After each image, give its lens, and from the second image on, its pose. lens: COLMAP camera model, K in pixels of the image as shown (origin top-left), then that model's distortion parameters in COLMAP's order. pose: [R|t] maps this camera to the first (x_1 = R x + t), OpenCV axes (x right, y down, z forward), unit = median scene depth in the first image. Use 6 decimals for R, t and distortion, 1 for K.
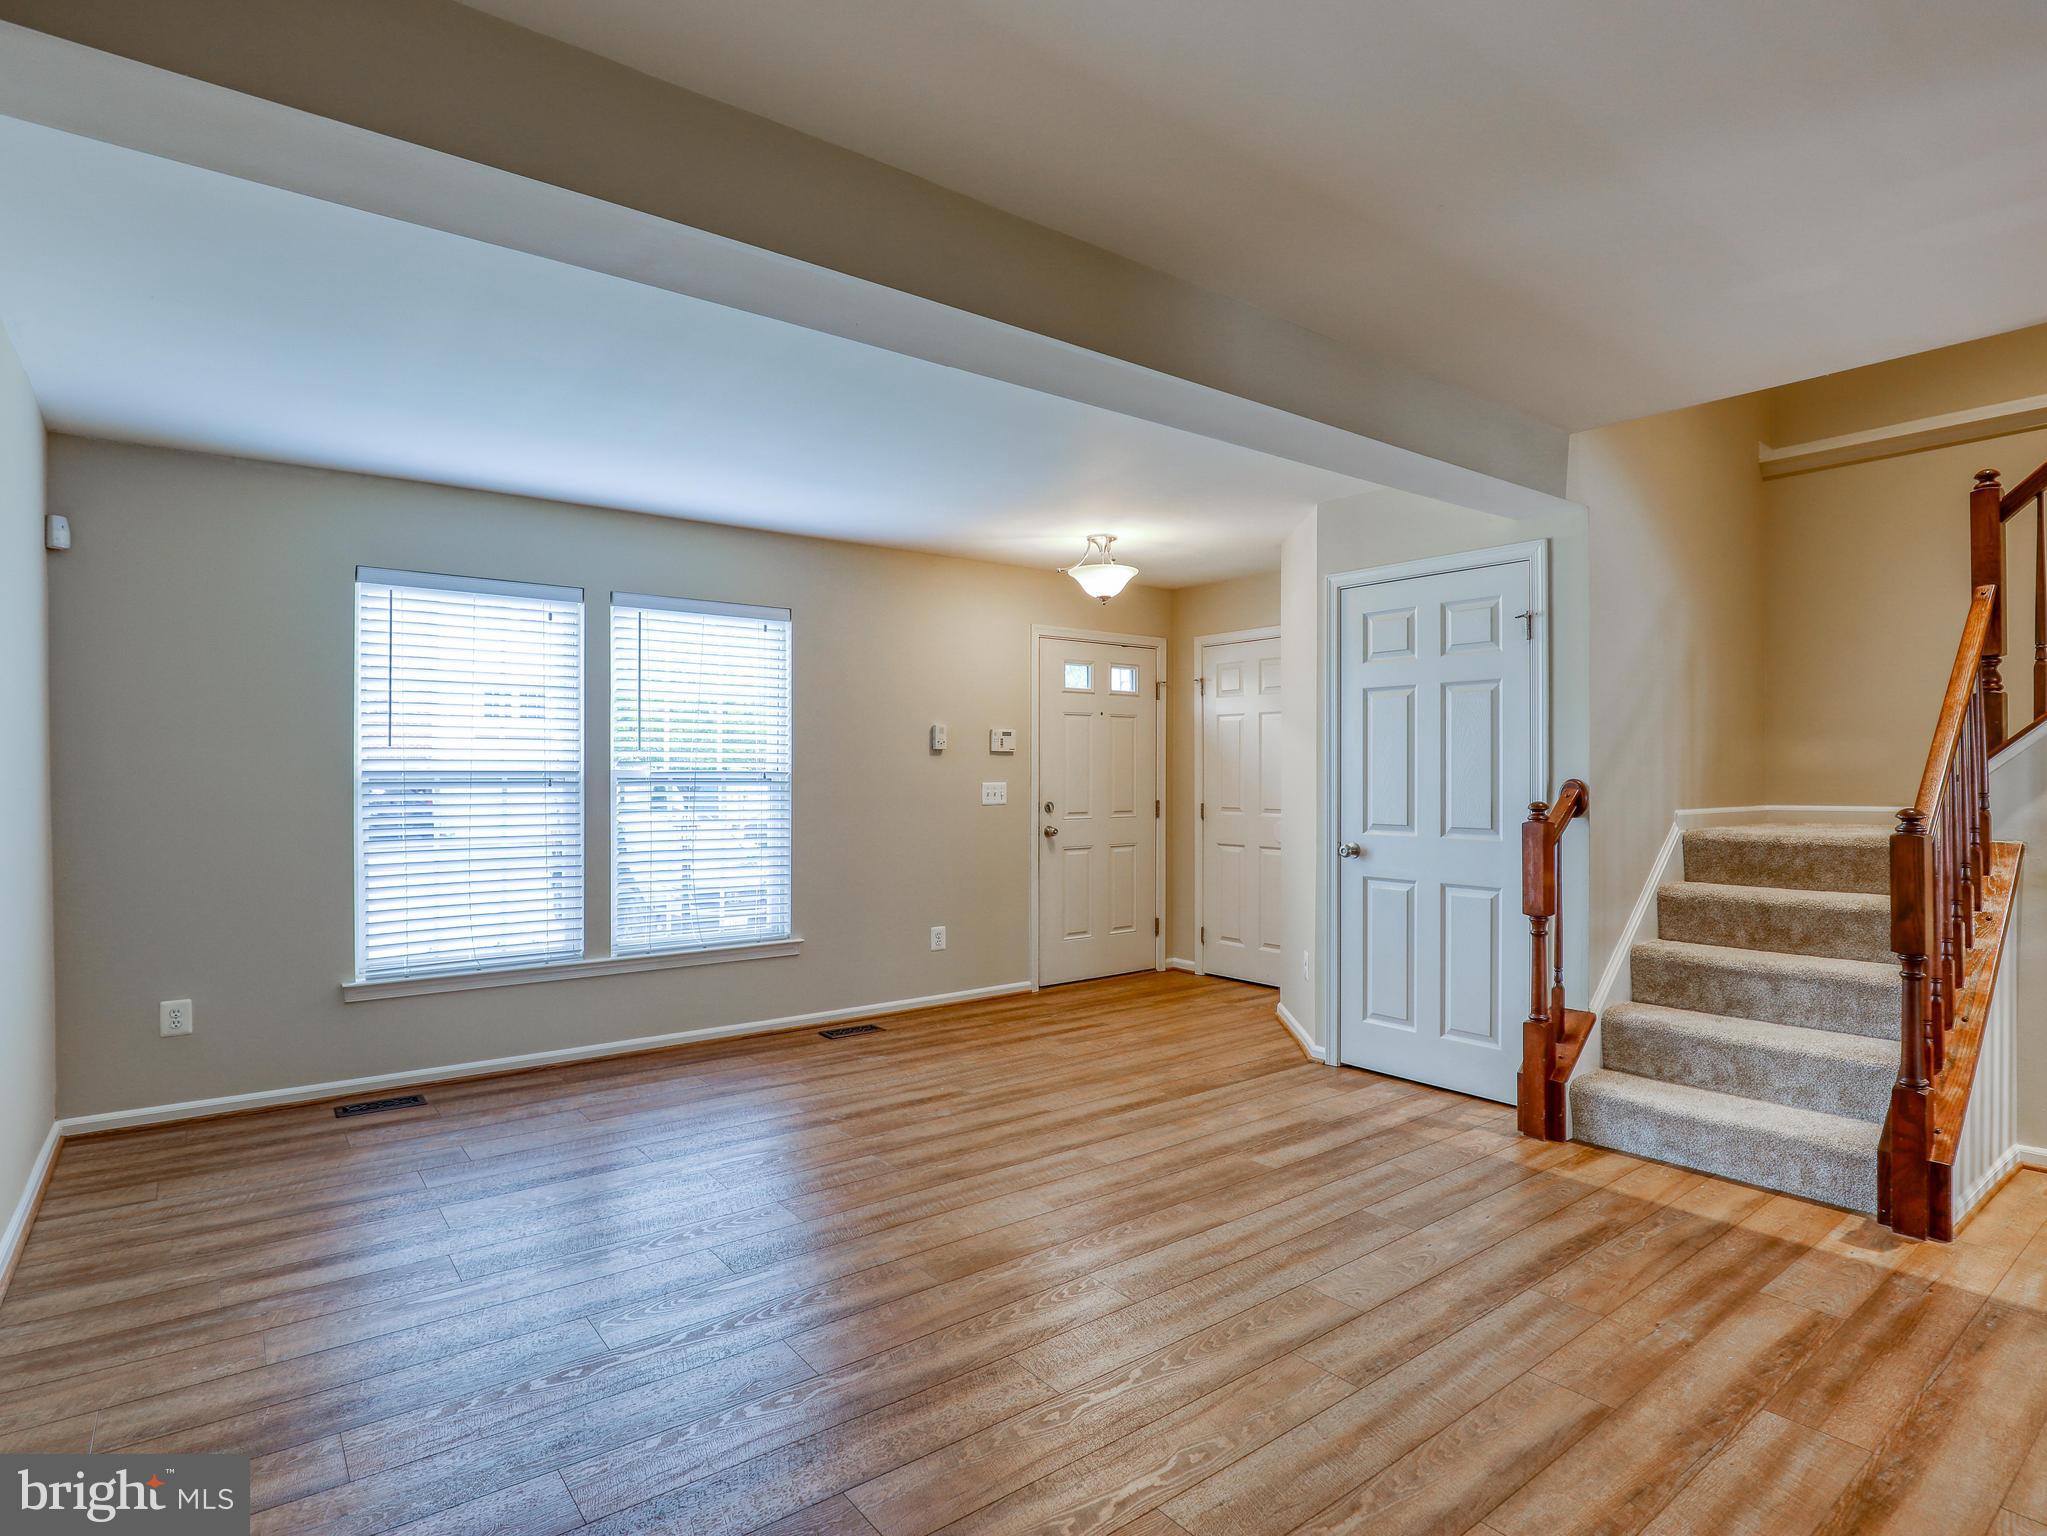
lens RADIAL K [[995.9, 0, 952.9], [0, 995.9, 771.3], [0, 0, 1]] dist [-0.027866, 0.000244]
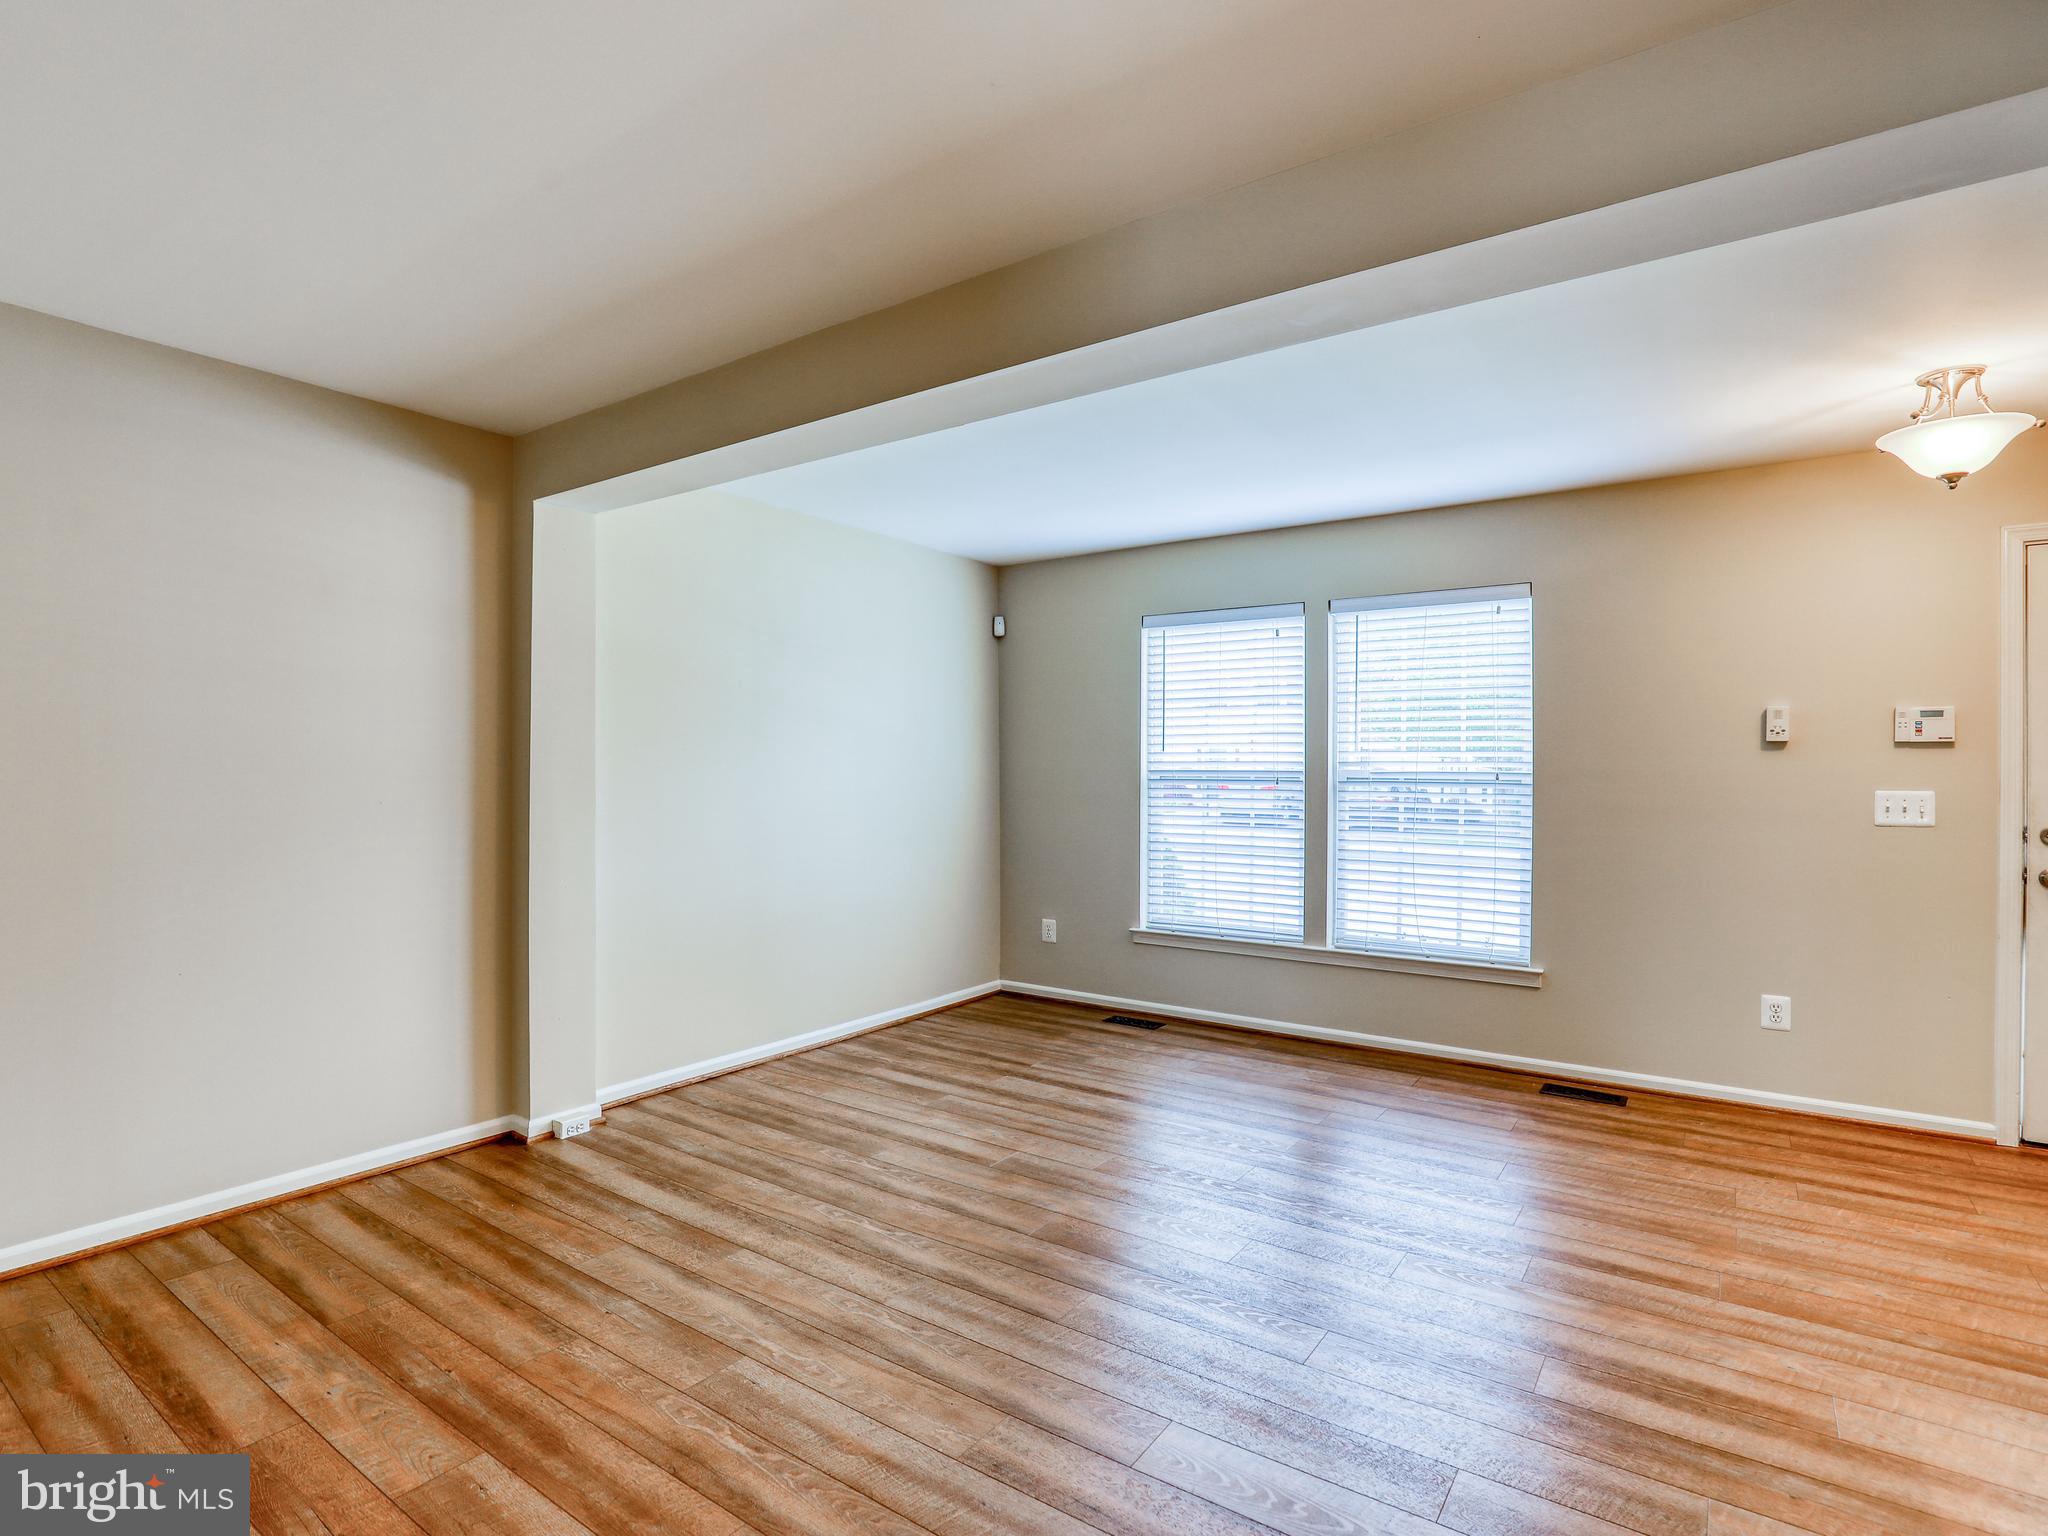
lens RADIAL K [[1022.9, 0, 1021.8], [0, 1022.9, 774.6], [0, 0, 1]] dist [-0.023152, 0.000343]
pose [[0.361269, 0.006057, -0.932442, 0.609142], [-0.002795, 0.999981, 0.005412, -0.001522], [0.932457, 0.000651, 0.361279, 0.338482]]
